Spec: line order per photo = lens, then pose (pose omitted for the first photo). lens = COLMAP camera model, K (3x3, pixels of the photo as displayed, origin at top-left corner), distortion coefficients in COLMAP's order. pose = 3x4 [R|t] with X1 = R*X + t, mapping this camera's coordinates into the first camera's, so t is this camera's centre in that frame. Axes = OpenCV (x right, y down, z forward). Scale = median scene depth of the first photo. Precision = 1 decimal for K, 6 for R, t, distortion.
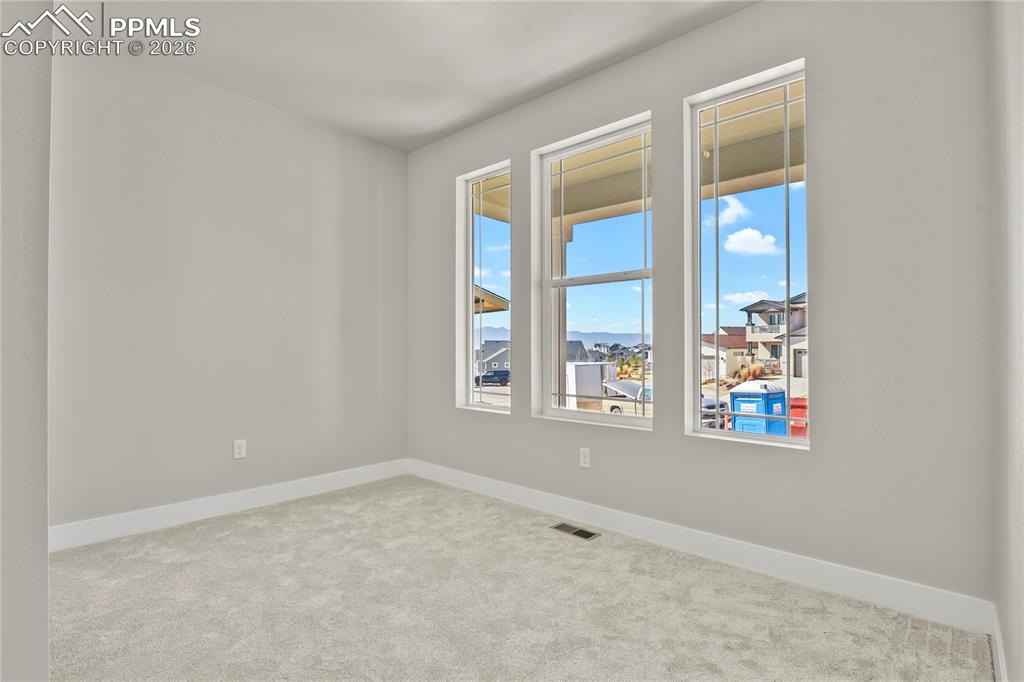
lens RADIAL K [[494.9, 0, 514.2], [0, 494.9, 344.8], [0, 0, 1]] dist [-0.005749, -0.005290]
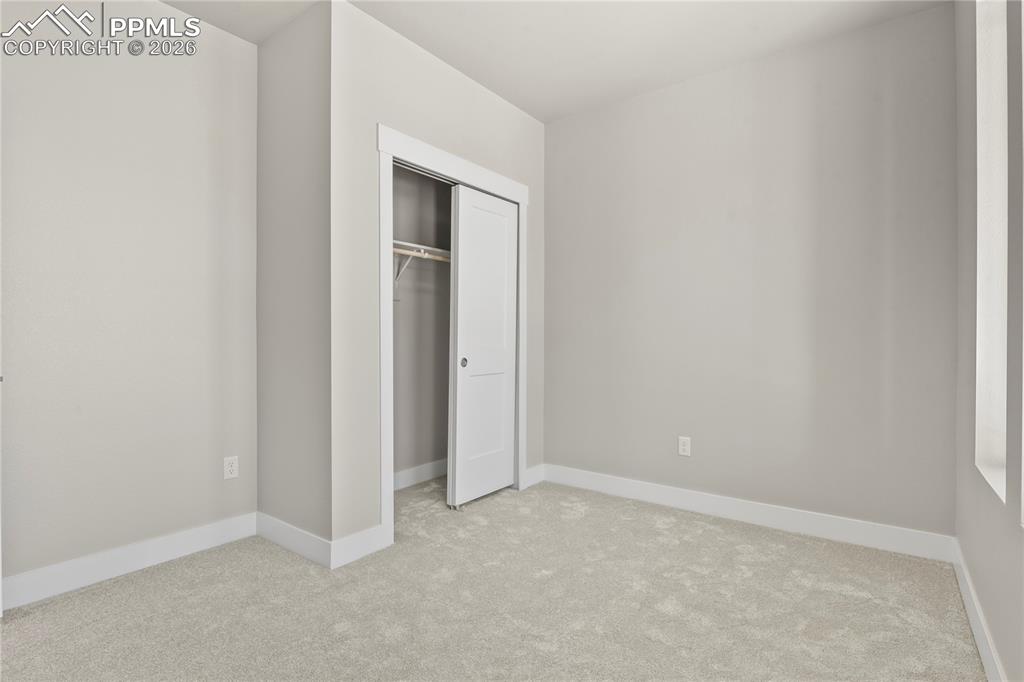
lens RADIAL K [[494.9, 0, 513.8], [0, 494.9, 340.9], [0, 0, 1]] dist [-0.005749, -0.005290]
pose [[0.084446, 0.004654, -0.996417, 0.394945], [0.012917, 0.999900, 0.005764, -0.008541], [0.996344, -0.013357, 0.084377, 0.582639]]
